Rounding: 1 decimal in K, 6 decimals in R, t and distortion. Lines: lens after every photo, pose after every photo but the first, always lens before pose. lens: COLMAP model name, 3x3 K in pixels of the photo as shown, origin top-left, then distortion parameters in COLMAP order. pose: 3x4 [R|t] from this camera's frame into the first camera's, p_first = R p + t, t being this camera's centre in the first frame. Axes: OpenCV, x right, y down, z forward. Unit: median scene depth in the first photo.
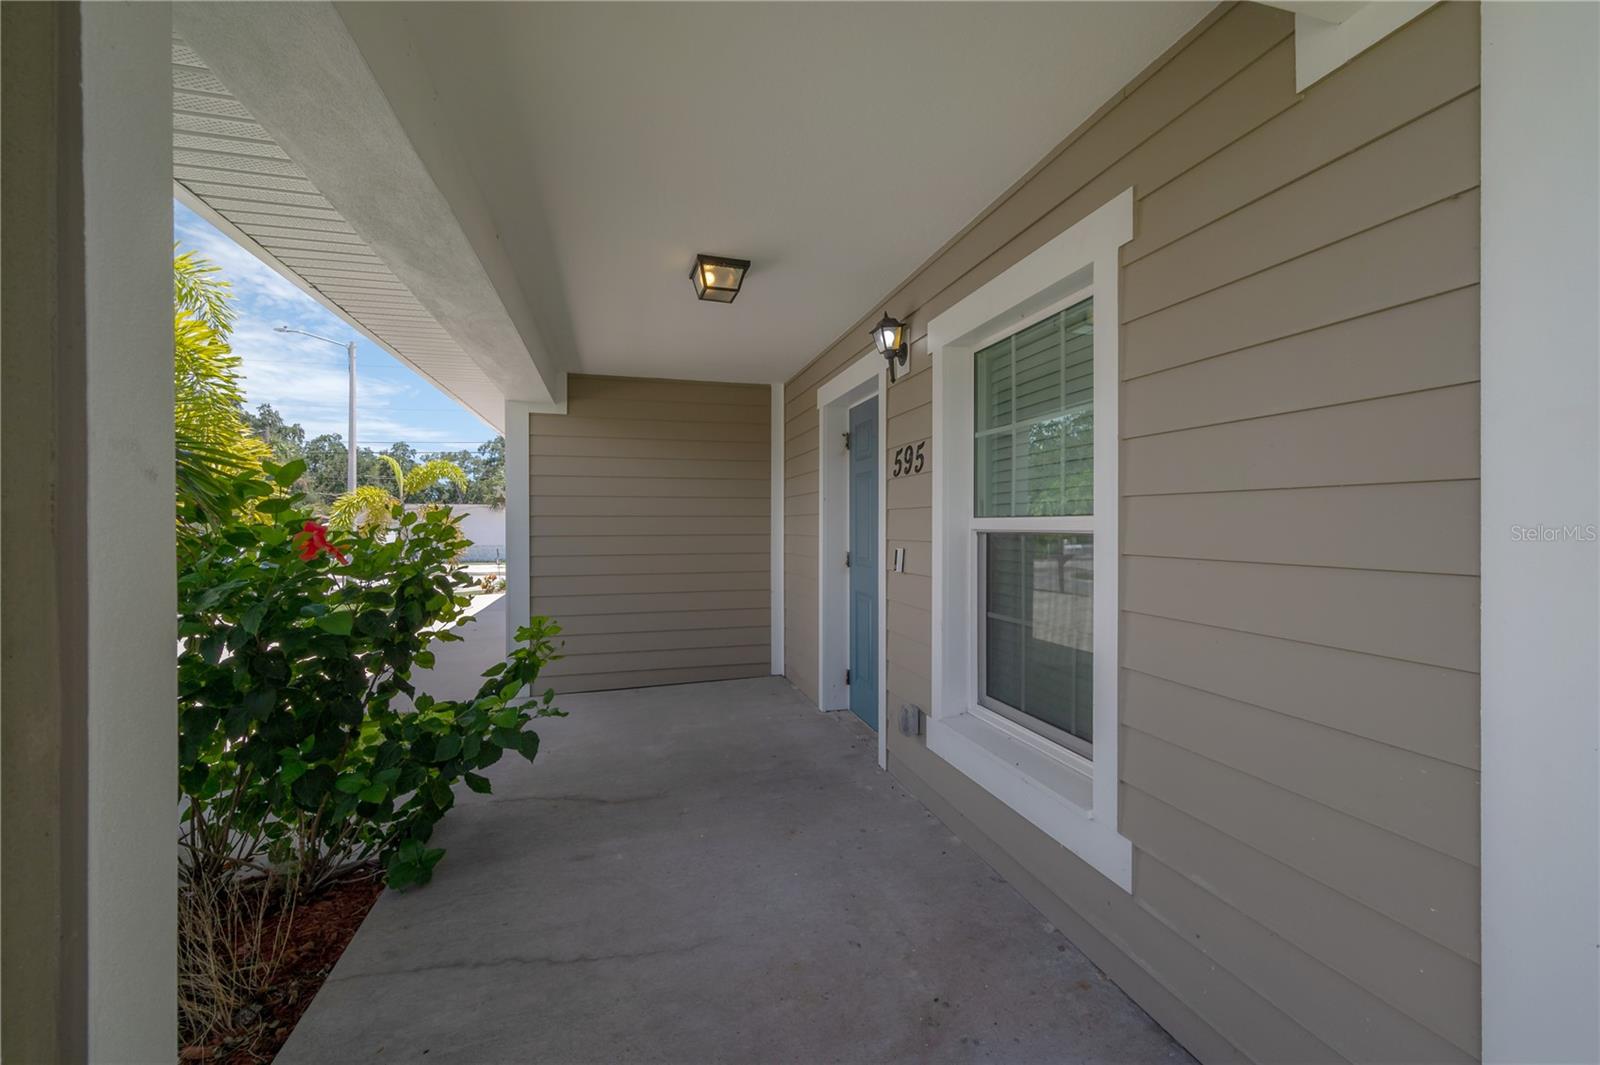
lens RADIAL K [[633.9, 0, 798.7], [0, 633.9, 532.9], [0, 0, 1]] dist [0.002977, -0.001448]
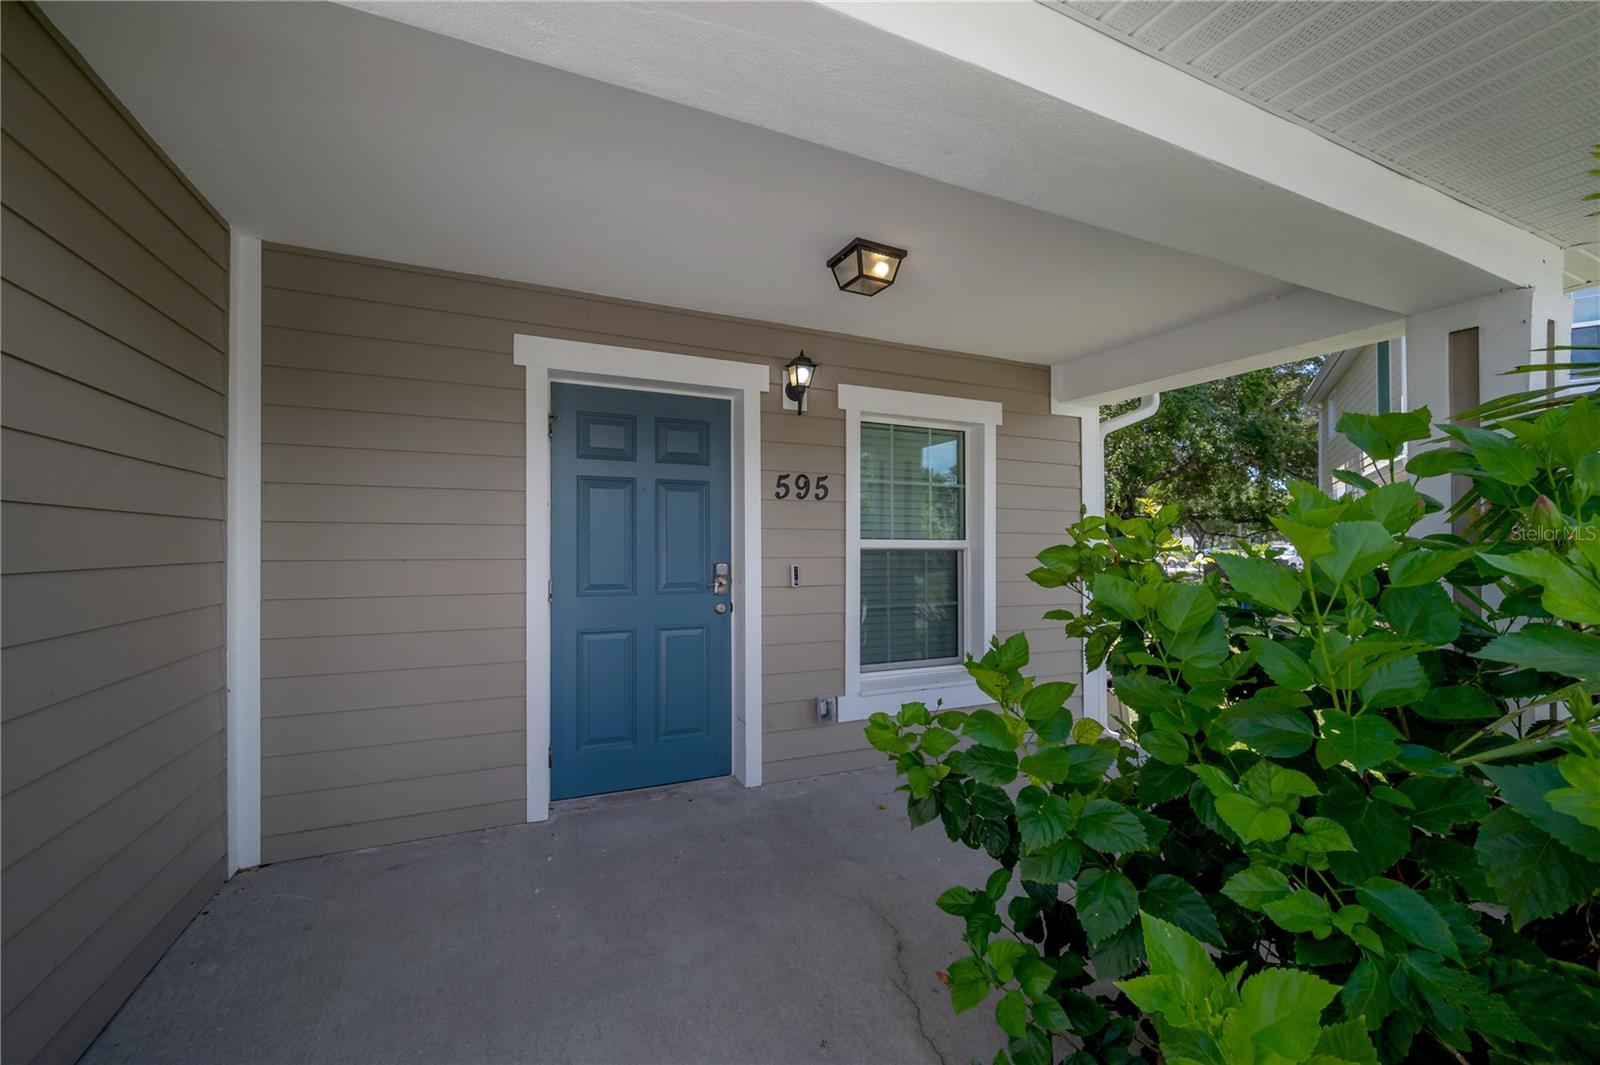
lens RADIAL K [[633.9, 0, 799.1], [0, 633.9, 533.3], [0, 0, 1]] dist [0.002977, -0.001448]
pose [[-0.150986, 0.006127, 0.988517, -0.955725], [0.002661, 0.999980, -0.005792, -0.024312], [-0.988532, 0.001756, -0.150999, 1.175321]]
